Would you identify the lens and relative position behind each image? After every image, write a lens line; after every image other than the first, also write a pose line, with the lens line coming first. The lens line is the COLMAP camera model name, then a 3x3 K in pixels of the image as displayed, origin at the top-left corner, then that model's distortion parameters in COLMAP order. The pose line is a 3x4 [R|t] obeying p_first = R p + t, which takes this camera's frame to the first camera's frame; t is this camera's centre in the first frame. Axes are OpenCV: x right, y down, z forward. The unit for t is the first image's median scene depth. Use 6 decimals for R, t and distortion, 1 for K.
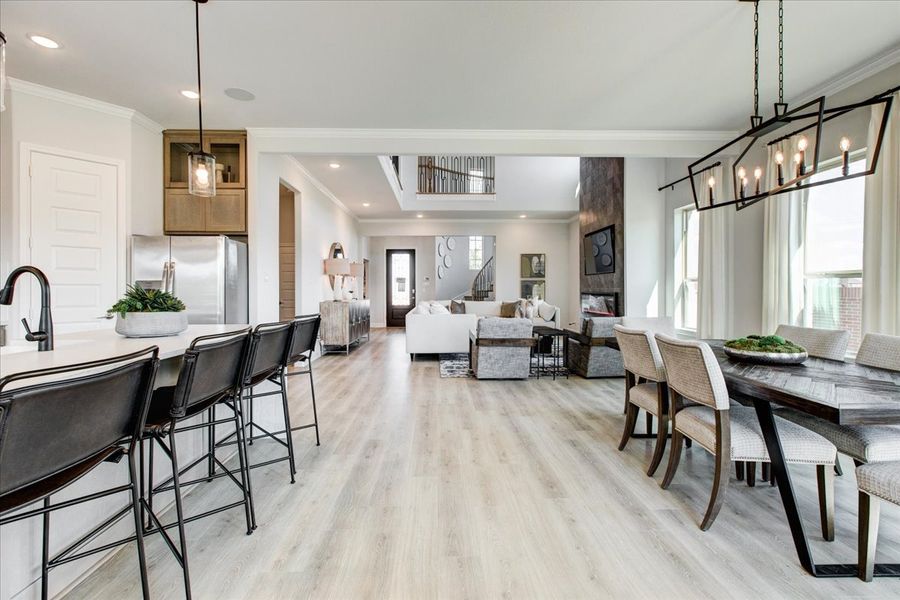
lens RADIAL K [[401.1, 0, 449.2], [0, 401.1, 293.3], [0, 0, 1]] dist [0.000030, 0.000232]
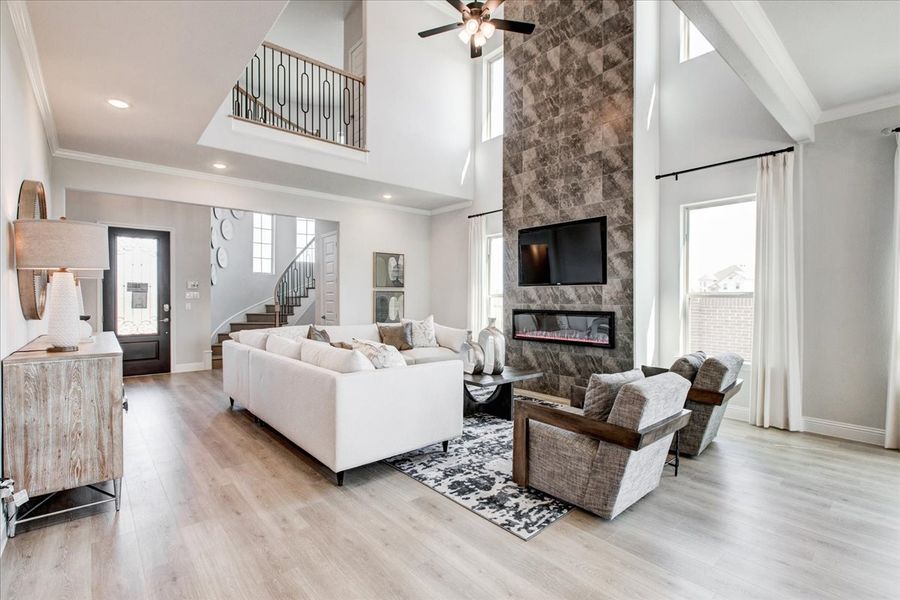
lens RADIAL K [[417.8, 0, 450.0], [0, 417.8, 300.0], [0, 0, 1]] dist [-0.003717, -0.000358]
pose [[0.779816, -0.001709, 0.626007, -0.197433], [0.005389, 0.999978, -0.003983, -0.015475], [-0.625986, 0.006479, 0.779807, 0.428096]]
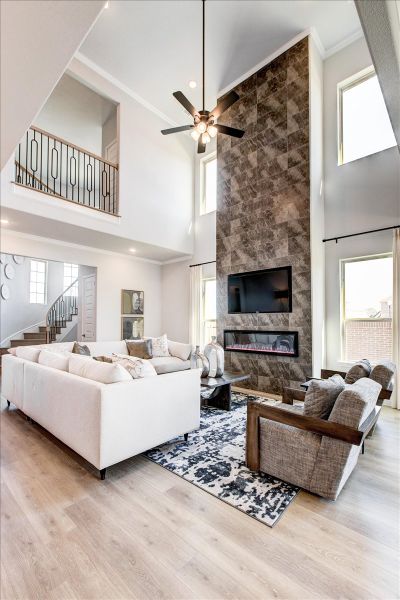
lens RADIAL K [[260.8, 0, 200.8], [0, 260.8, 314.5], [0, 0, 1]] dist [0.000107, 0.000007]
pose [[0.685693, 0.022785, 0.727535, -0.174761], [0.005410, 0.999323, -0.036396, -0.016112], [-0.727871, 0.028893, 0.685105, 0.511669]]
